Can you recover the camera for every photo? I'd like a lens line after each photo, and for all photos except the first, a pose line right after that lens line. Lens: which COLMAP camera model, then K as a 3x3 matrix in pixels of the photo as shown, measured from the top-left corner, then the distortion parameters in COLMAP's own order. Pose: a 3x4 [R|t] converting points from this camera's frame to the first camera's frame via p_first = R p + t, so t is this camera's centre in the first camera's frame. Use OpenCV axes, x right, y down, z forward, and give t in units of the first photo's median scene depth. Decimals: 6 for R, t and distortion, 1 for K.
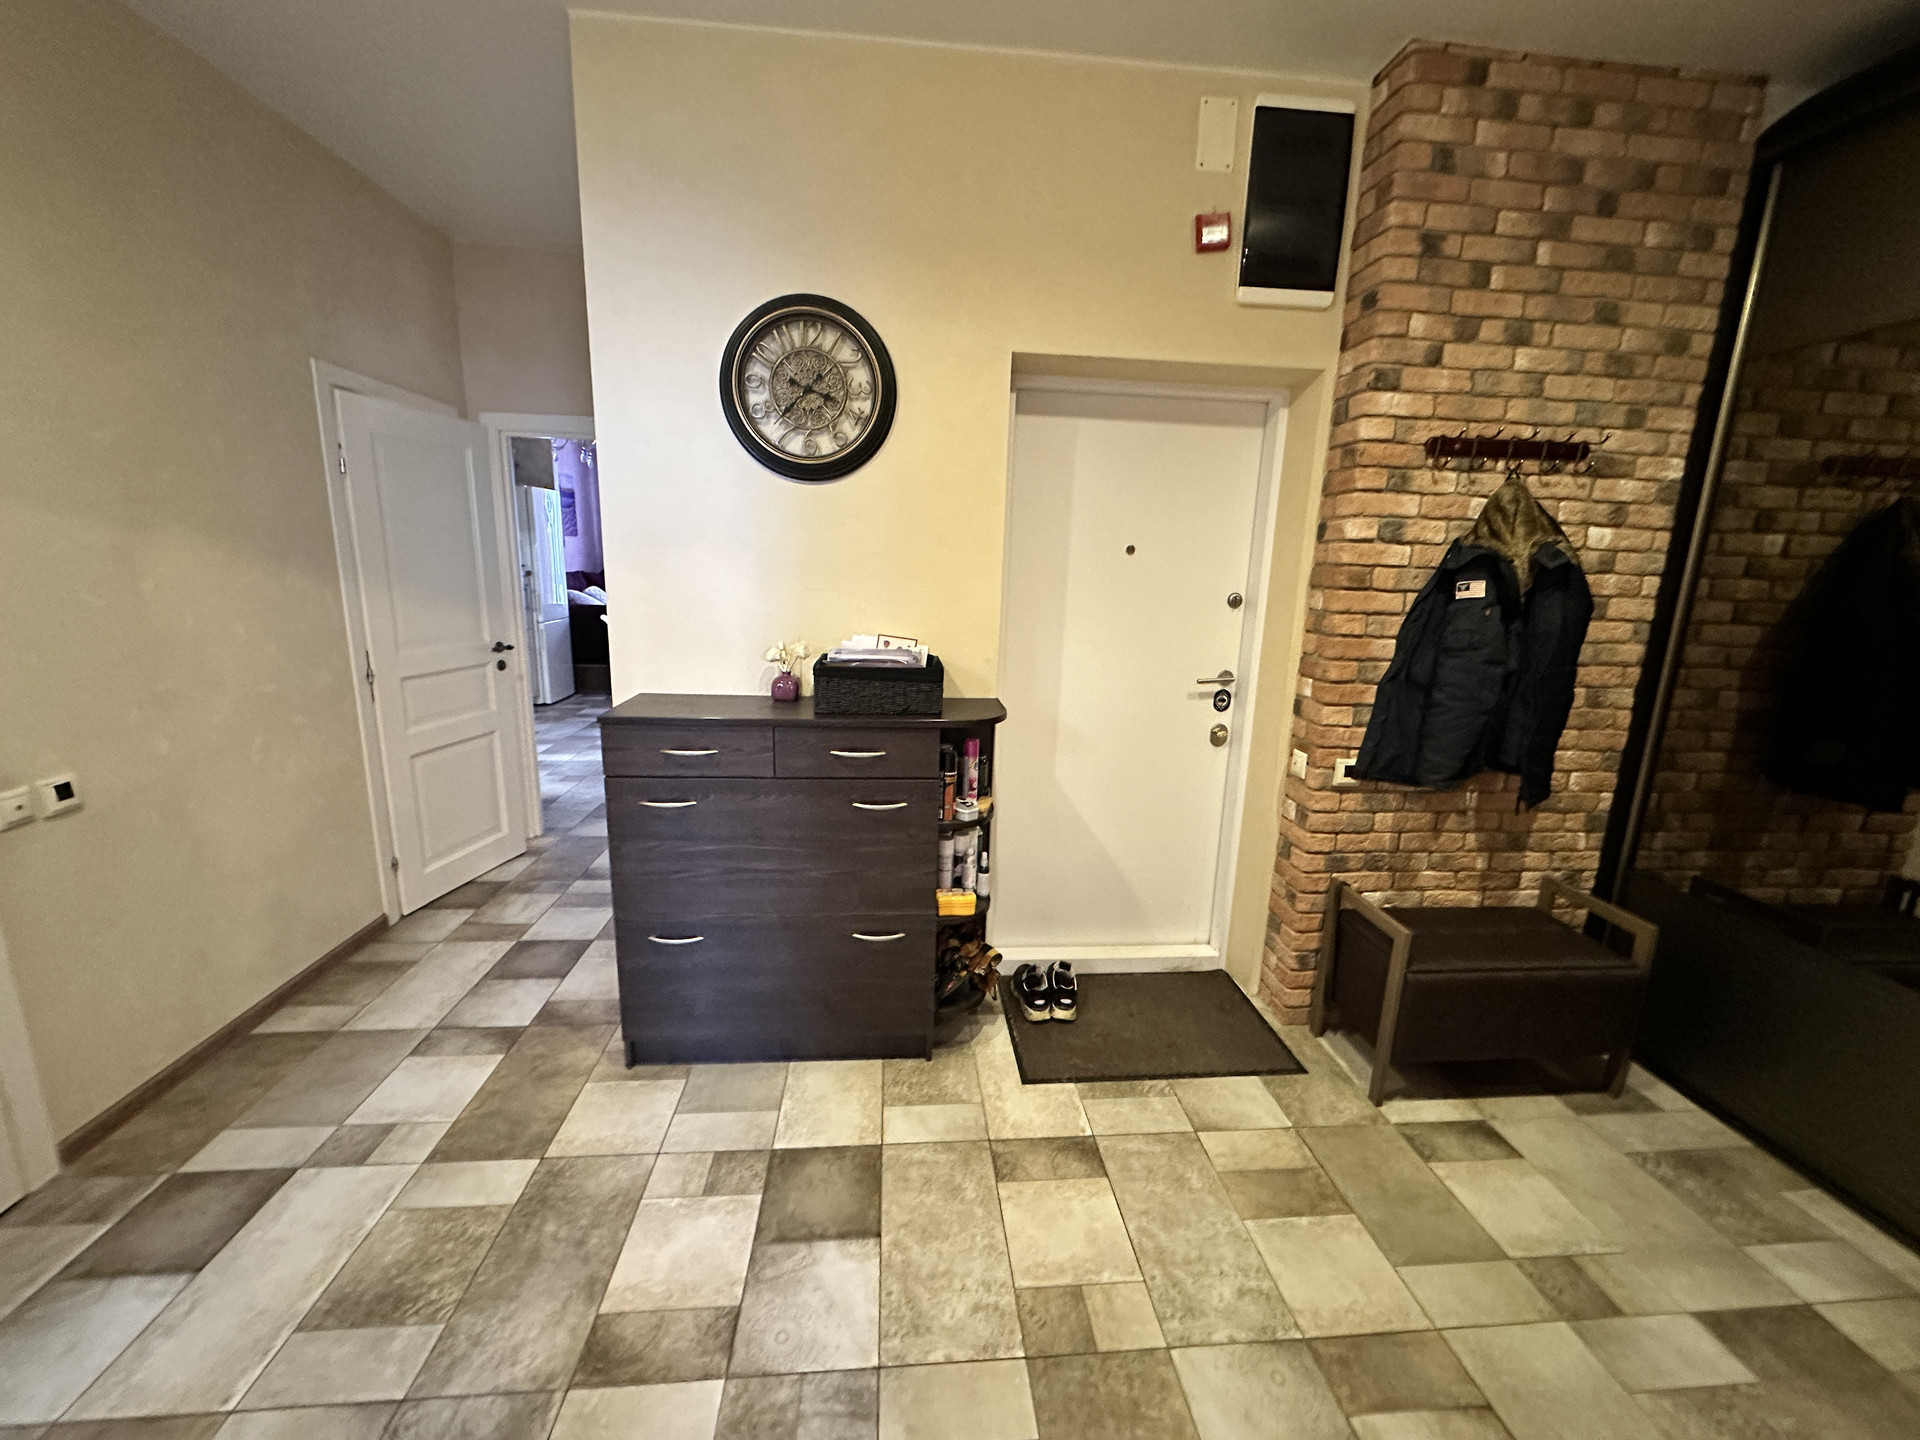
lens RADIAL K [[764.2, 0, 960.0], [0, 764.2, 720.0], [0, 0, 1]] dist [-0.001991, 0.000073]
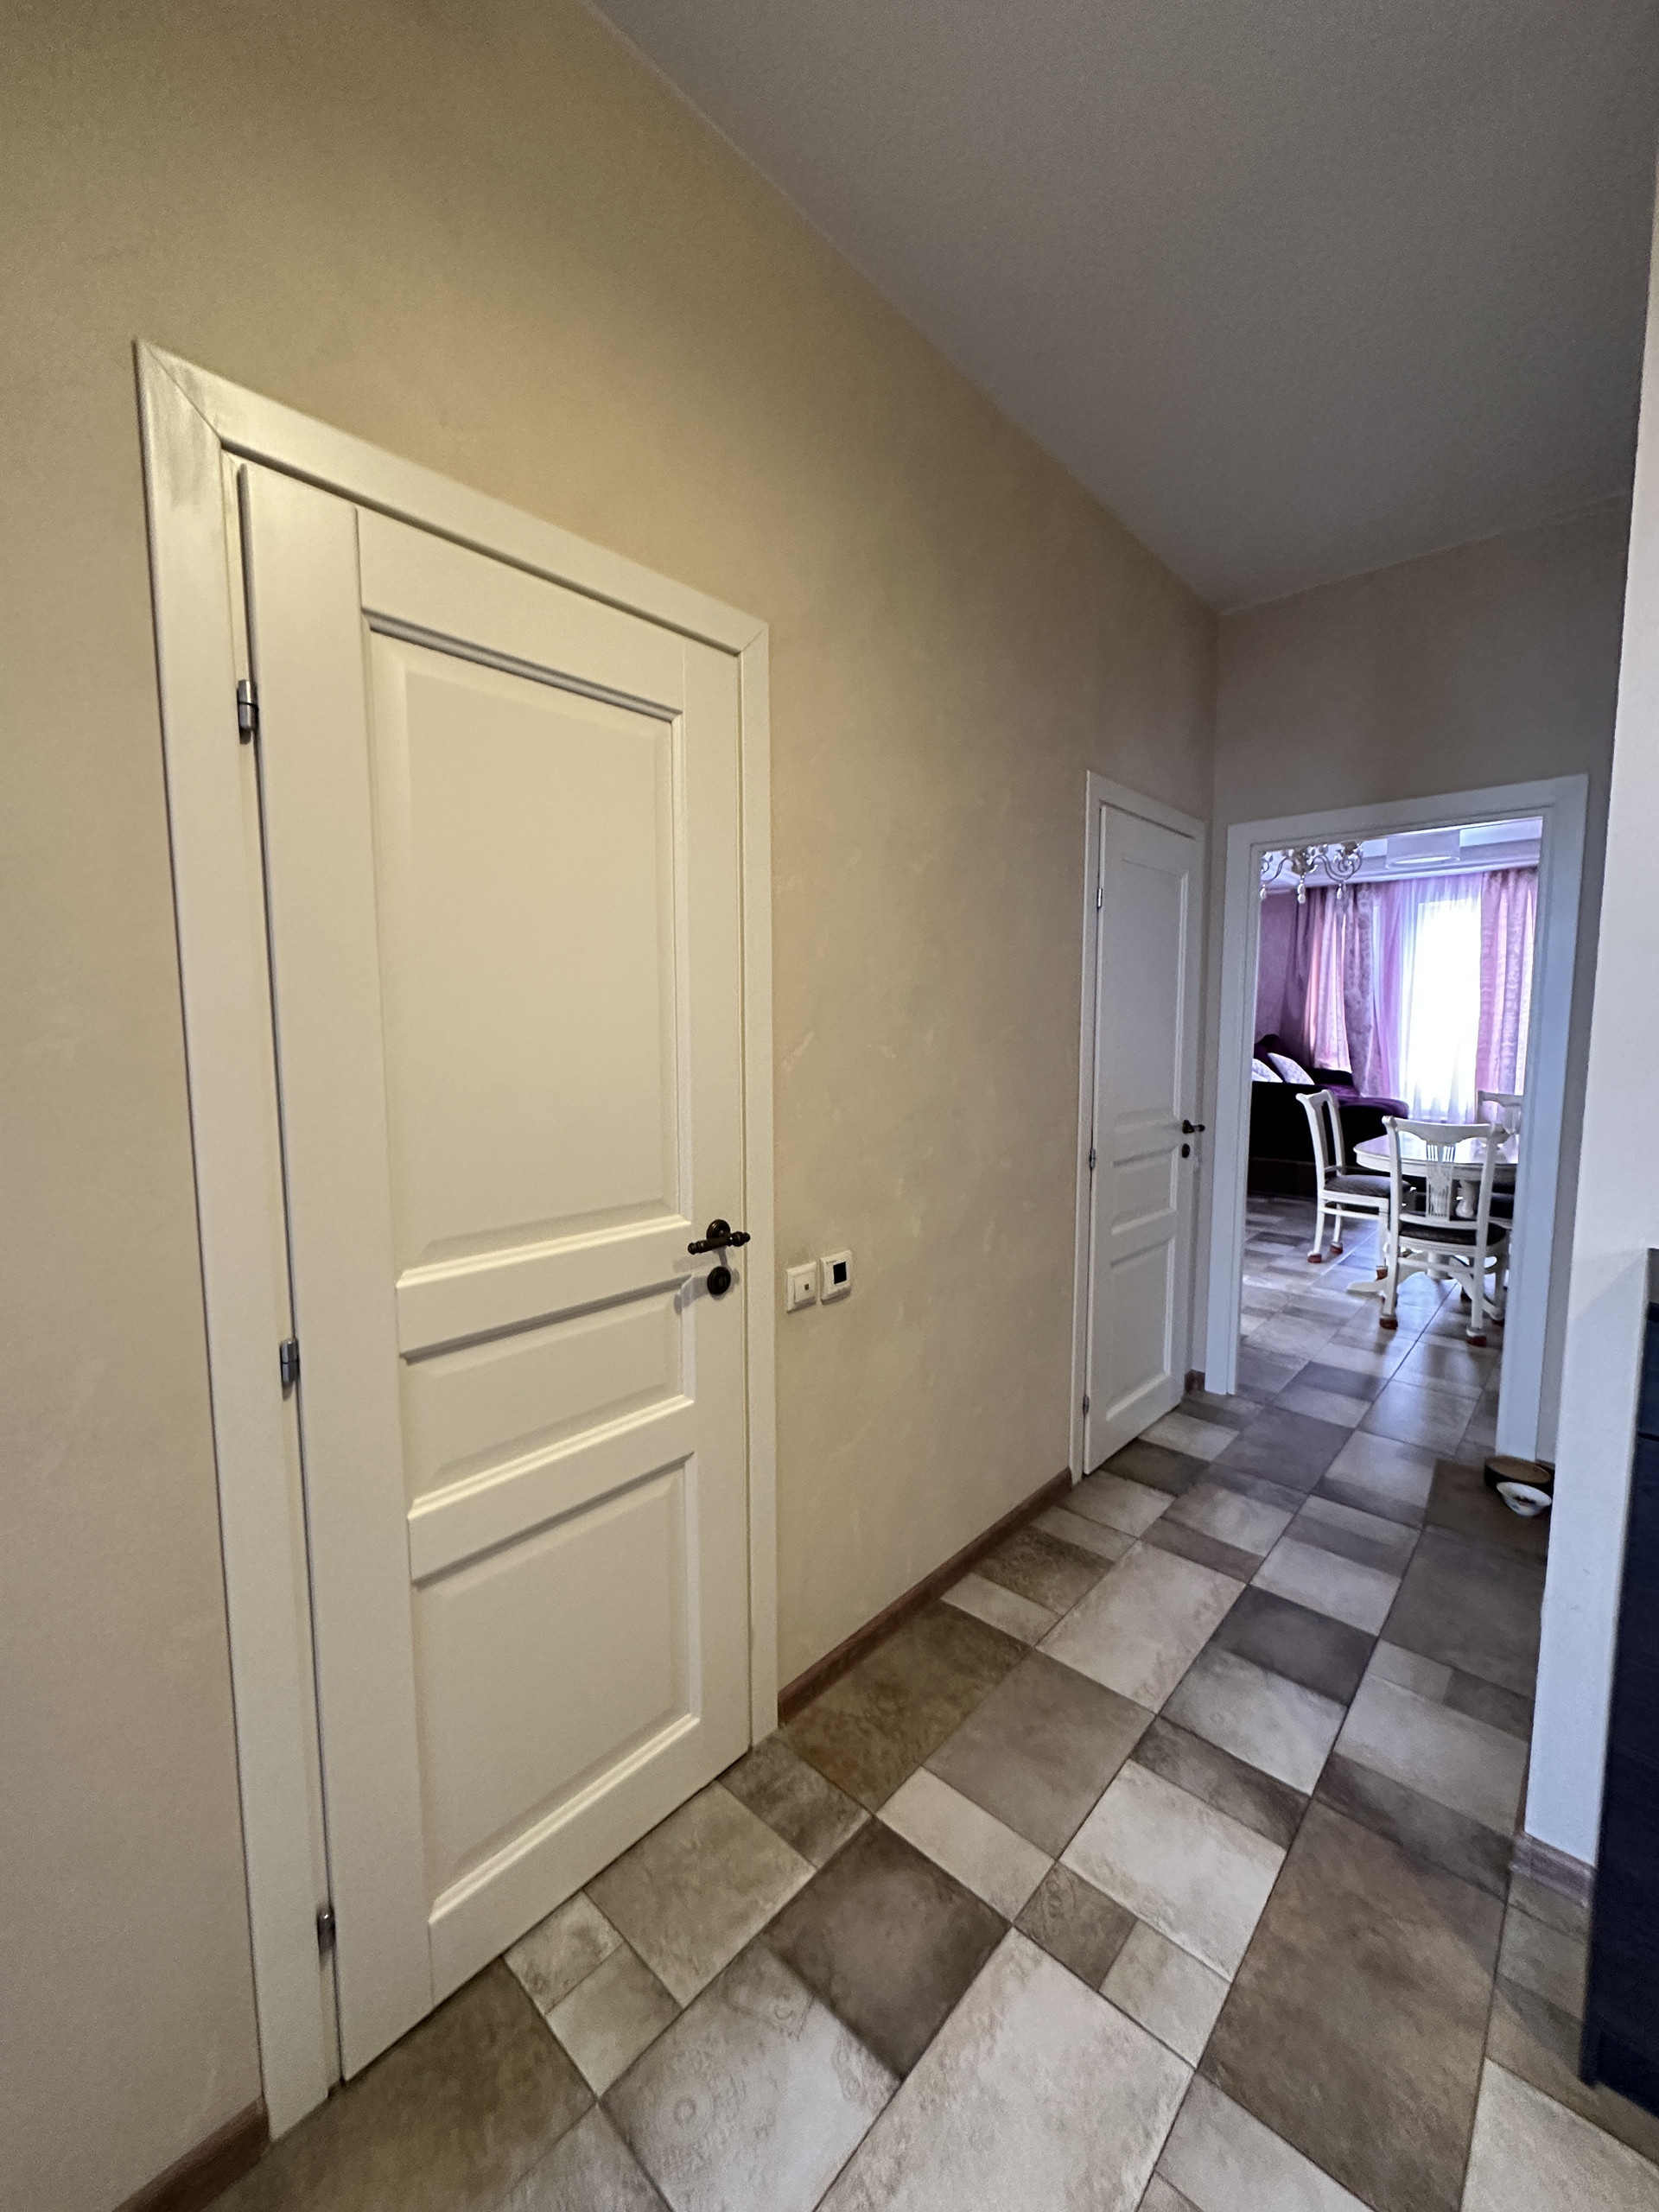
lens RADIAL K [[877.9, 0, 824.6], [0, 877.9, 1105.1], [0, 0, 1]] dist [0.000819, 0.000129]
pose [[0.667771, 0.037828, -0.743405, -0.394389], [-0.131603, 0.988975, -0.067891, -0.020667], [0.732641, 0.143170, 0.665387, 0.259412]]
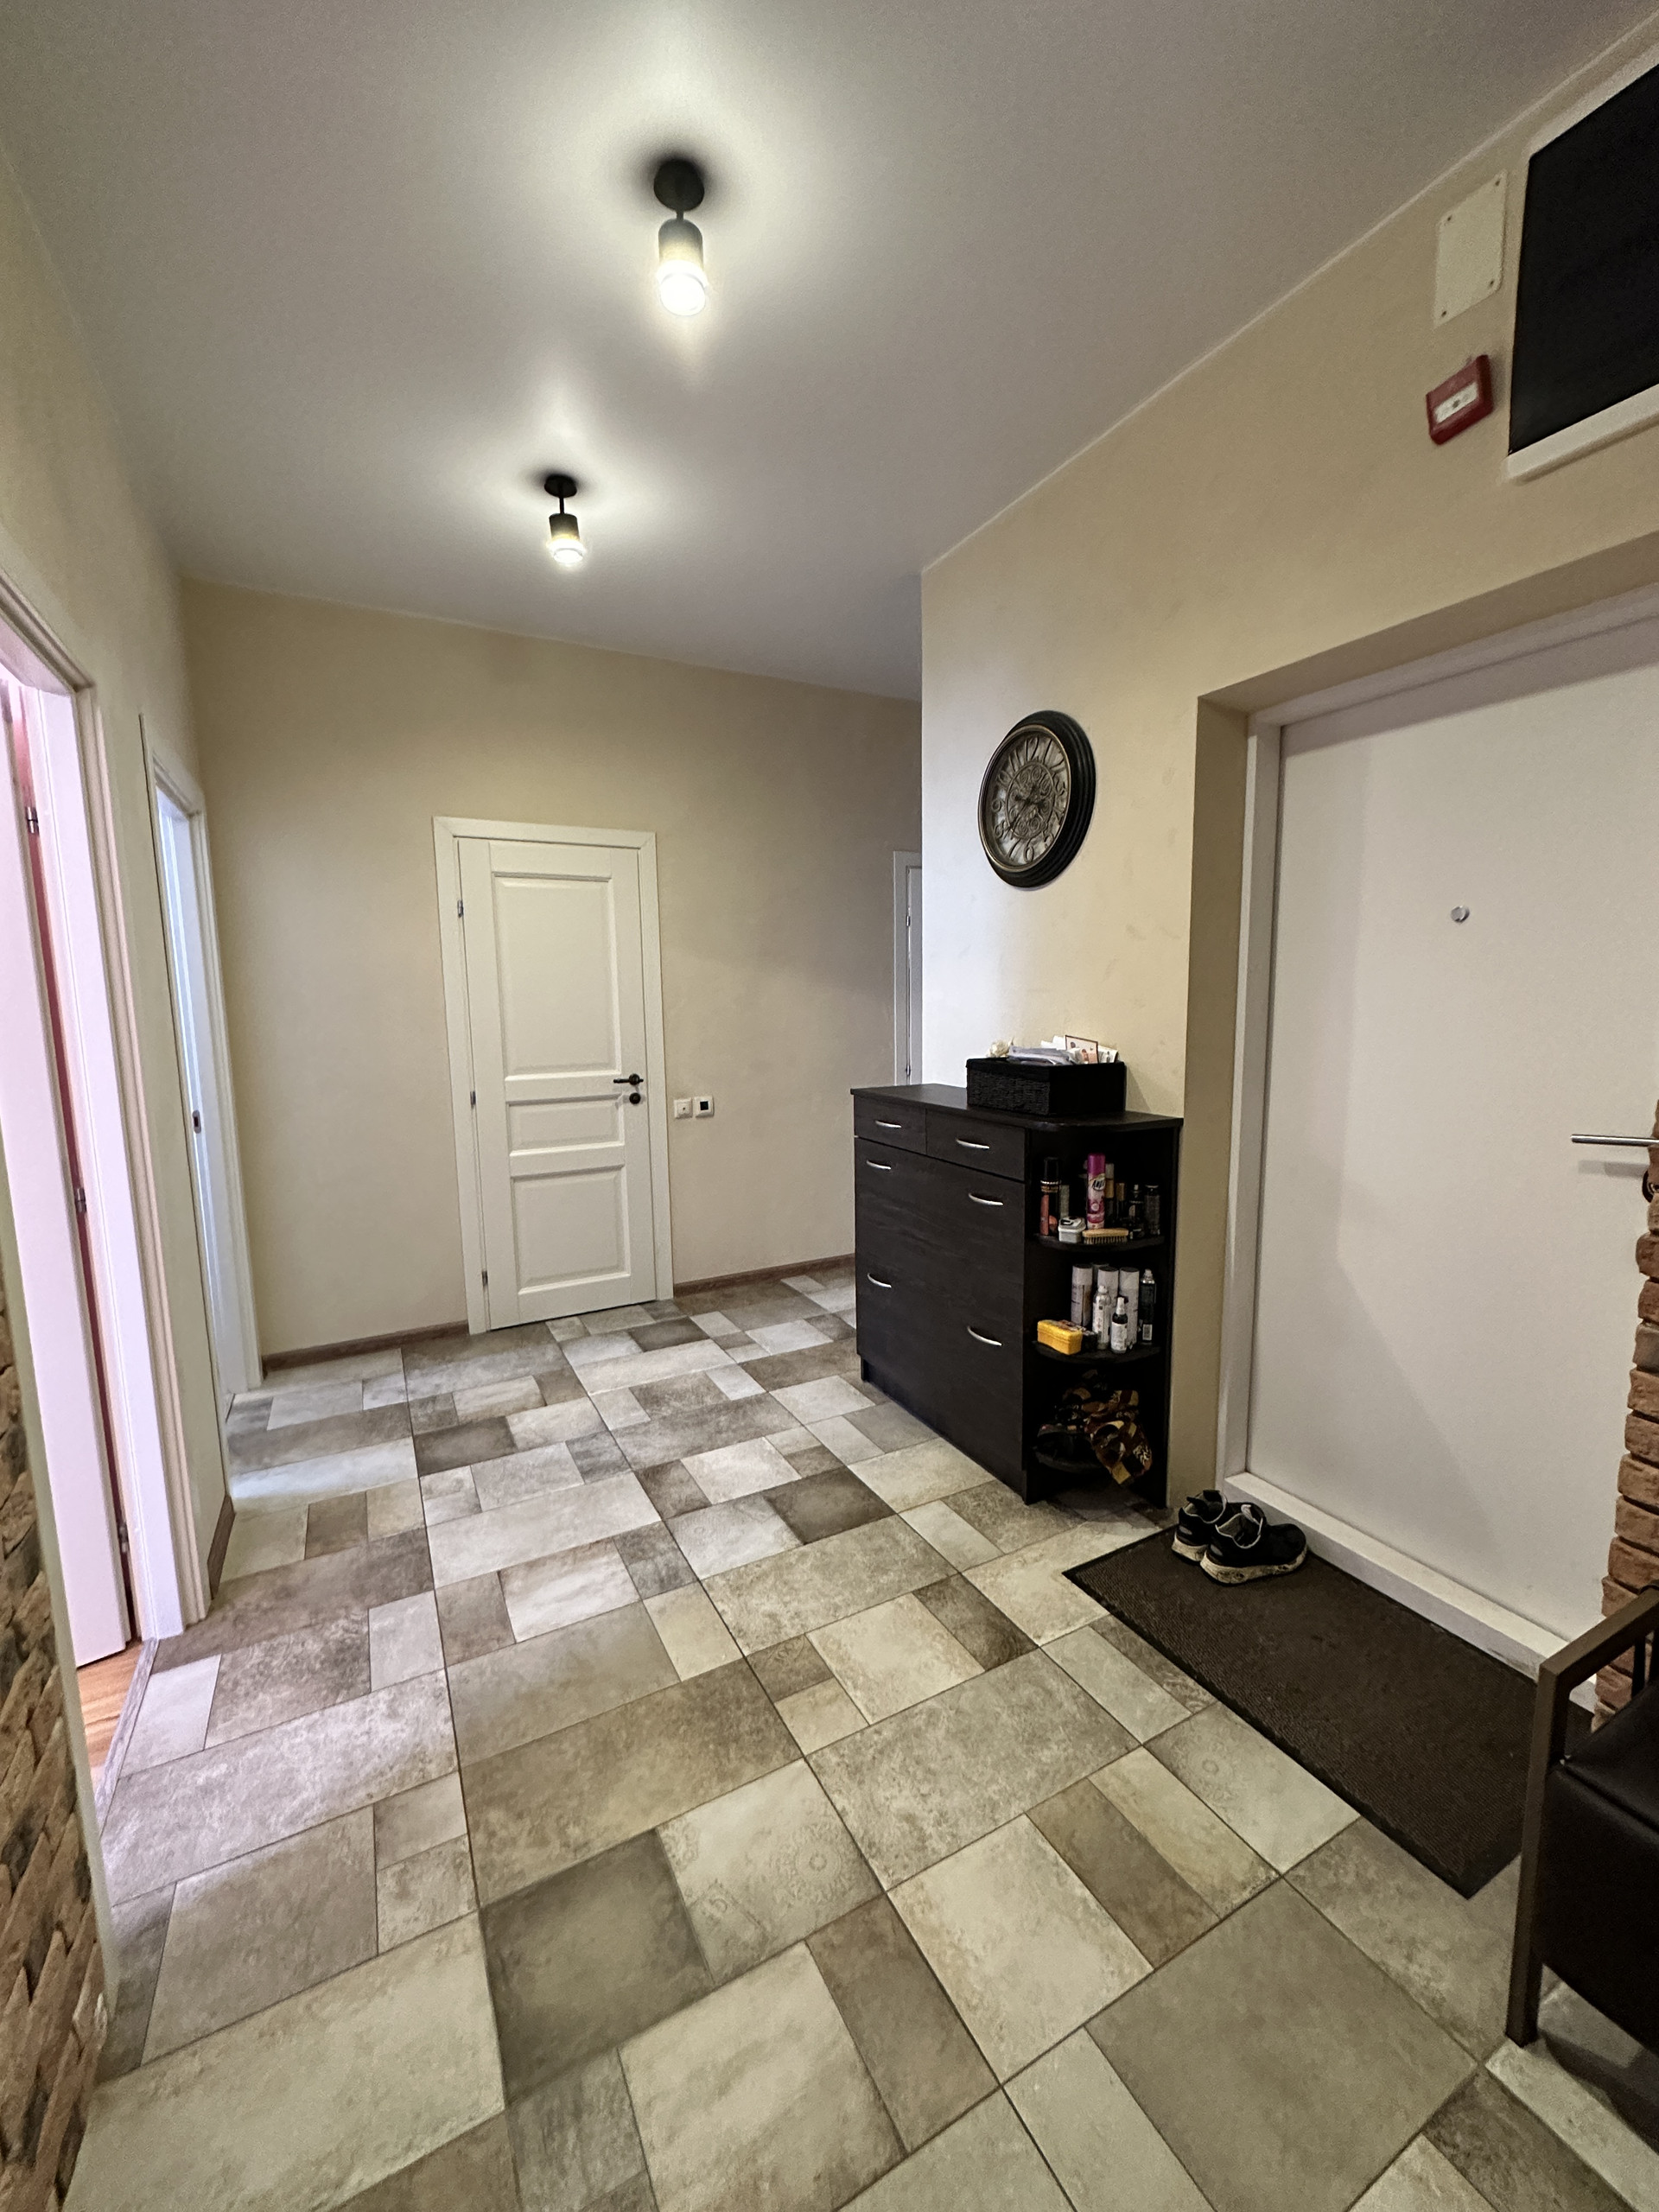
lens RADIAL K [[880.4, 0, 827.2], [0, 880.4, 1105.4], [0, 0, 1]] dist [-0.001991, 0.000073]
pose [[0.389792, 0.078896, -0.917517, 0.862505], [-0.166957, 0.985867, 0.013844, 0.008576], [0.905642, 0.147789, 0.397455, 0.338721]]
